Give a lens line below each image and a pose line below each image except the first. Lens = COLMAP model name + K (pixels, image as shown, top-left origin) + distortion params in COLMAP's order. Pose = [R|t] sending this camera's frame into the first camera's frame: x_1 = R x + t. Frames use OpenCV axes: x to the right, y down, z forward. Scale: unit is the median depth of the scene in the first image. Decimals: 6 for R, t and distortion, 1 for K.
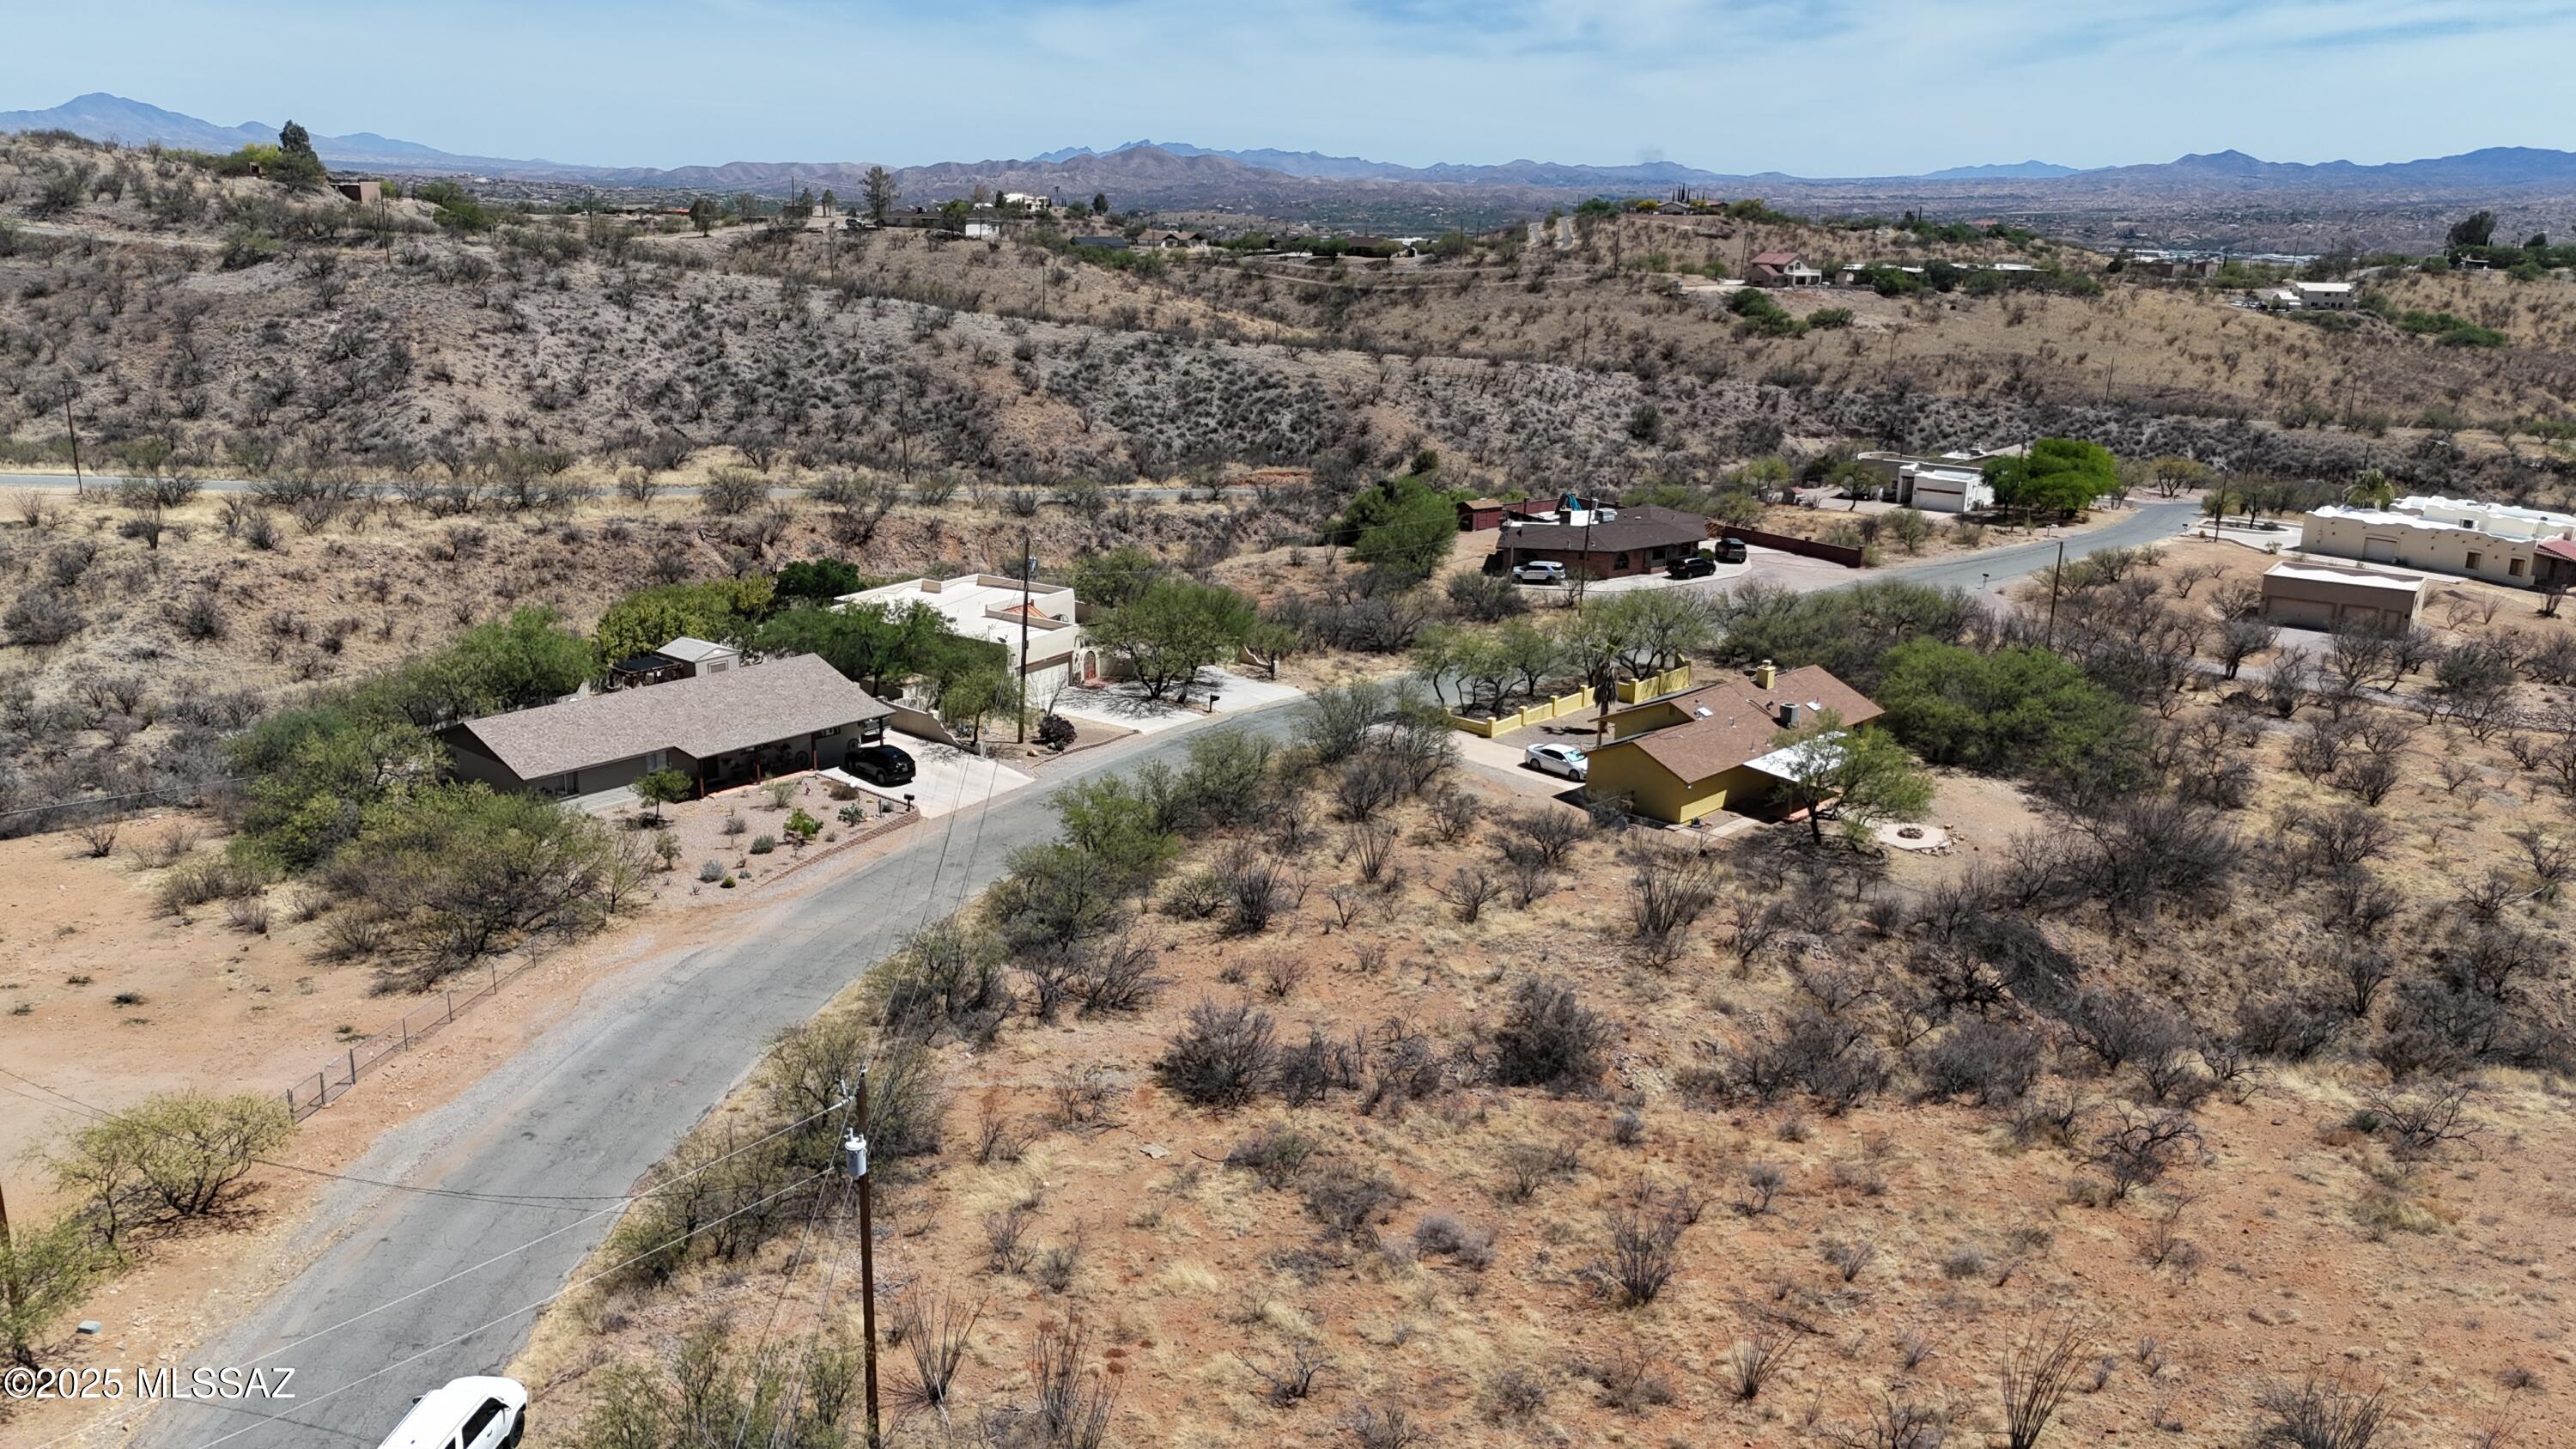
lens RADIAL K [[1888.5, 0, 1271.2], [0, 1888.5, 737.4], [0, 0, 1]] dist [0.075755, -0.074119]
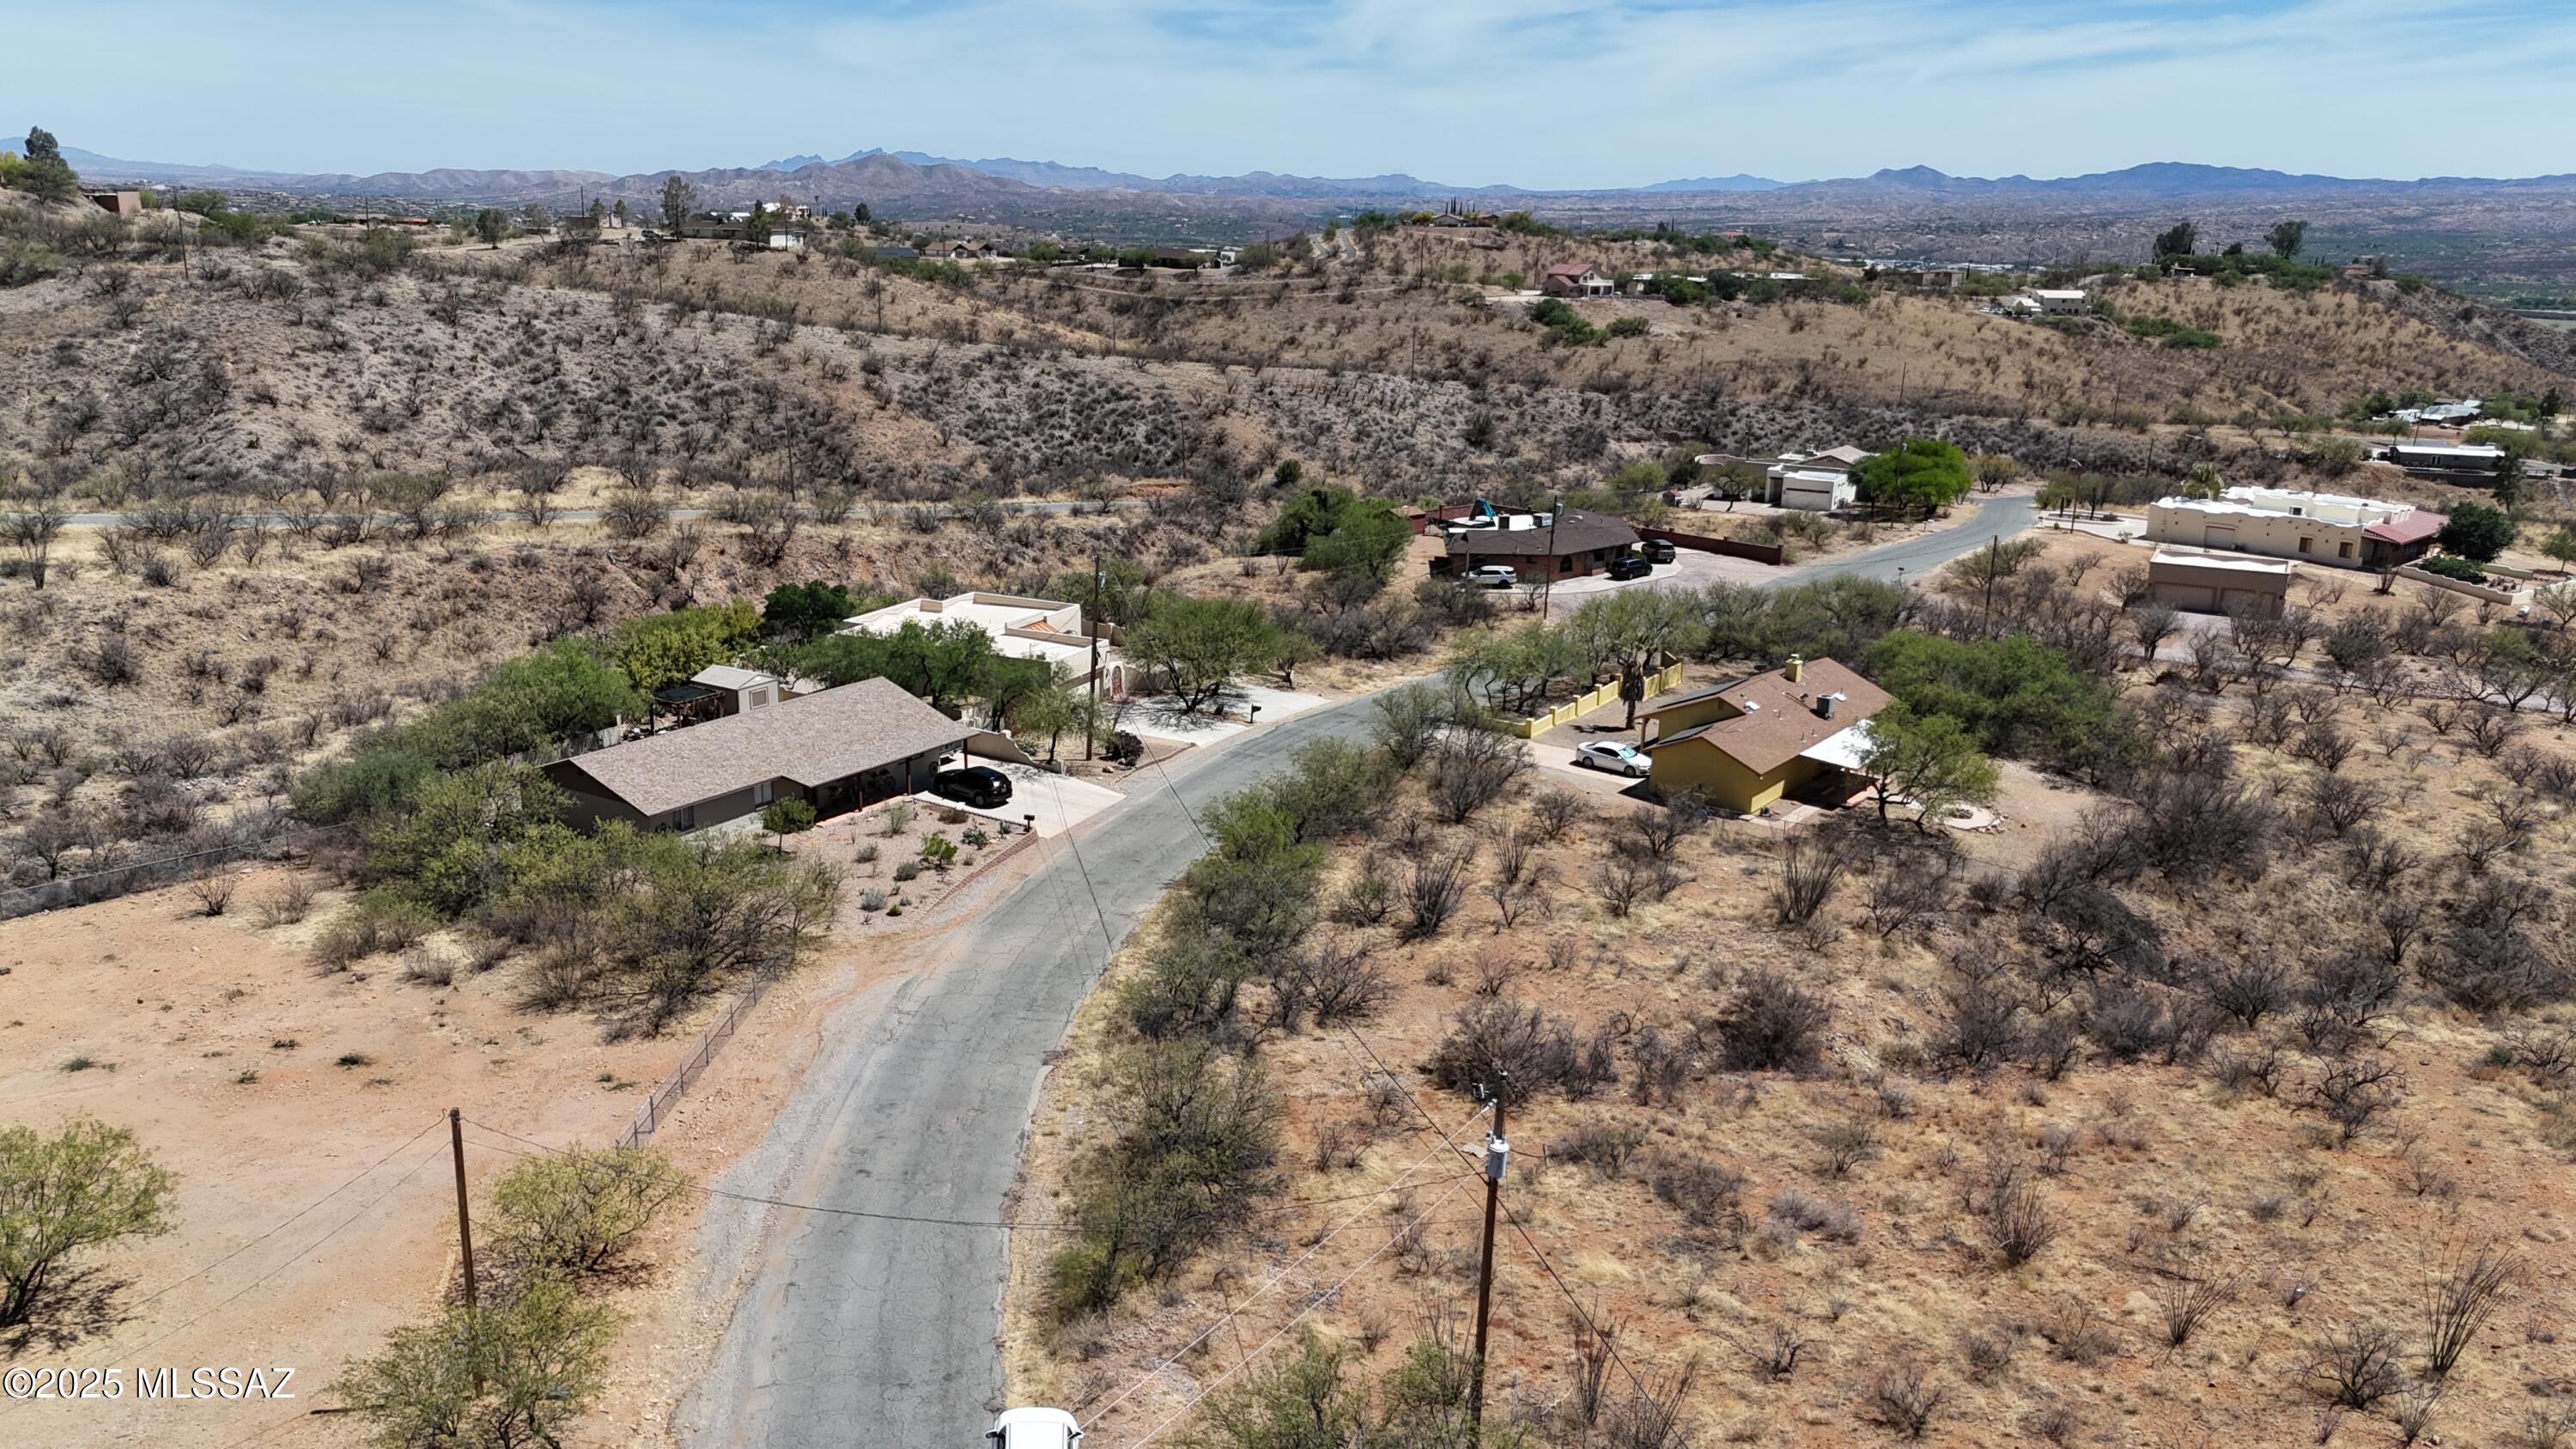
lens RADIAL K [[1888.5, 0, 1274.7], [0, 1888.5, 736.3], [0, 0, 1]] dist [0.075755, -0.074119]
pose [[0.991201, -0.035632, 0.127475, -0.060356], [0.036342, 0.999334, -0.003243, -0.001042], [-0.127275, 0.007848, 0.991836, 0.000001]]
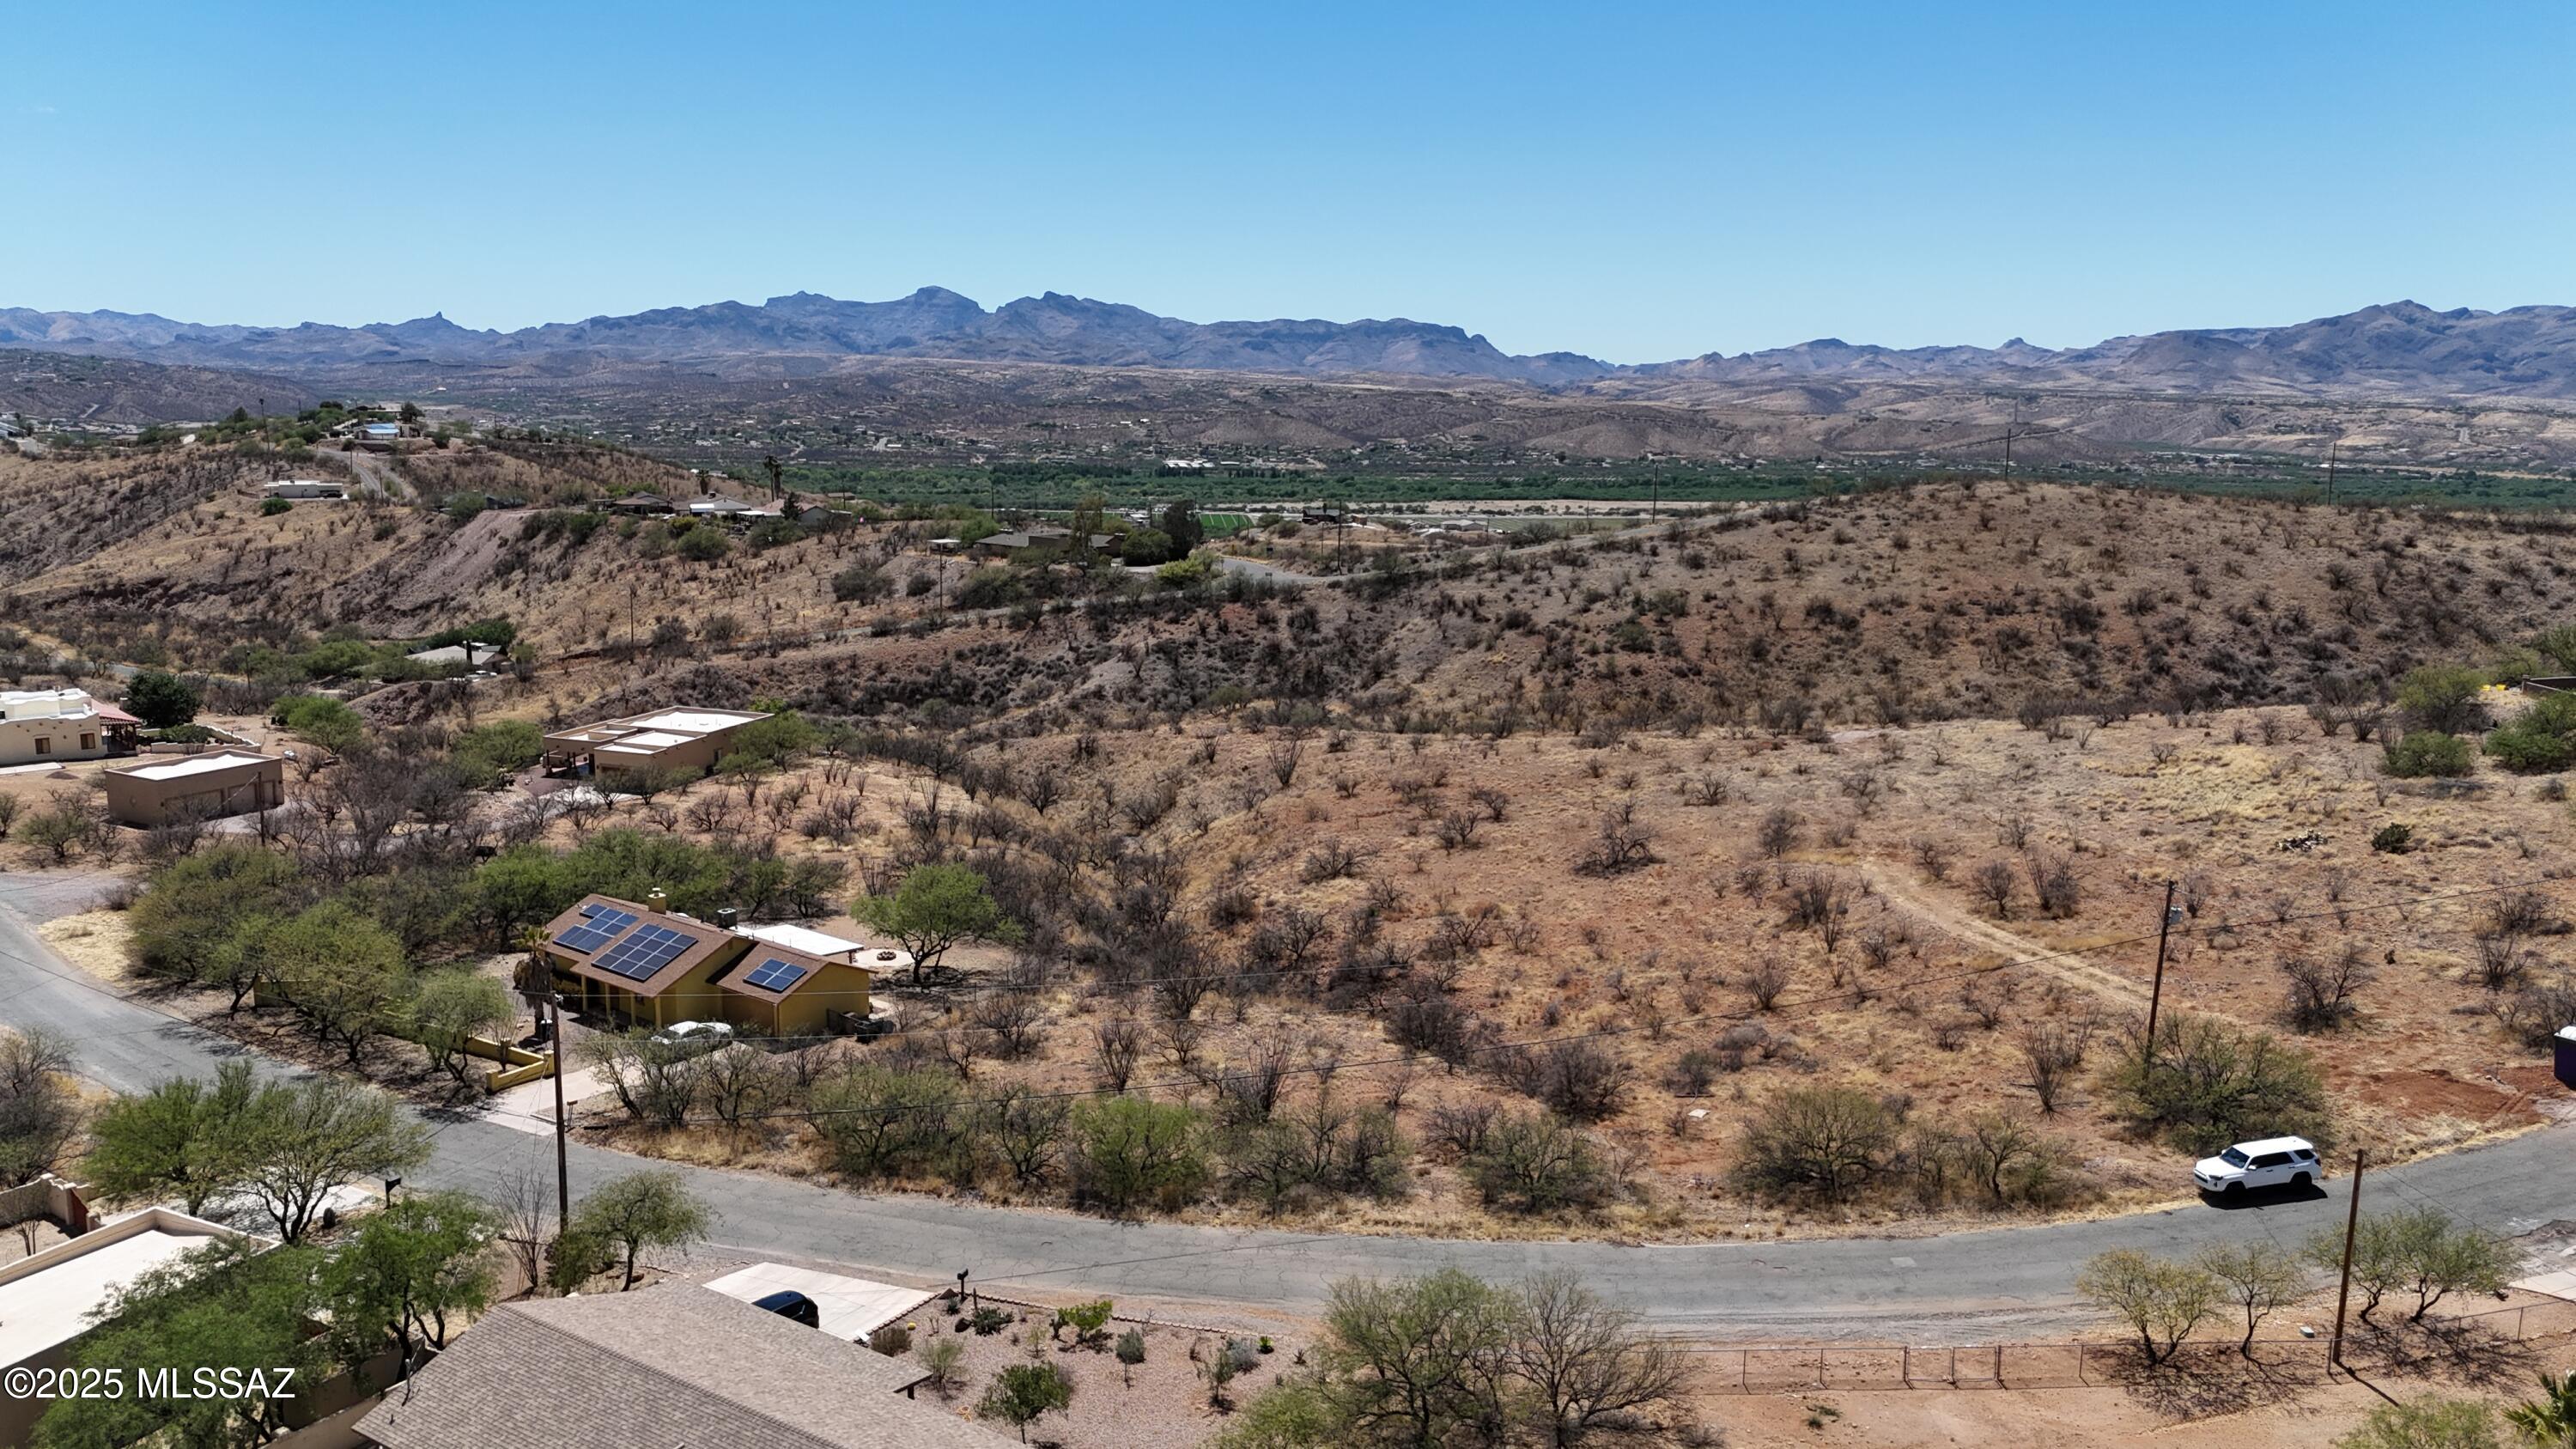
lens RADIAL K [[1888.5, 0, 1285.3], [0, 1888.5, 734.0], [0, 0, 1]] dist [0.075755, -0.074119]
pose [[-0.128669, -0.199893, 0.971333, -0.294573], [0.260540, 0.938253, 0.227598, -0.101747], [-0.956851, 0.282356, -0.068644, 0.276621]]
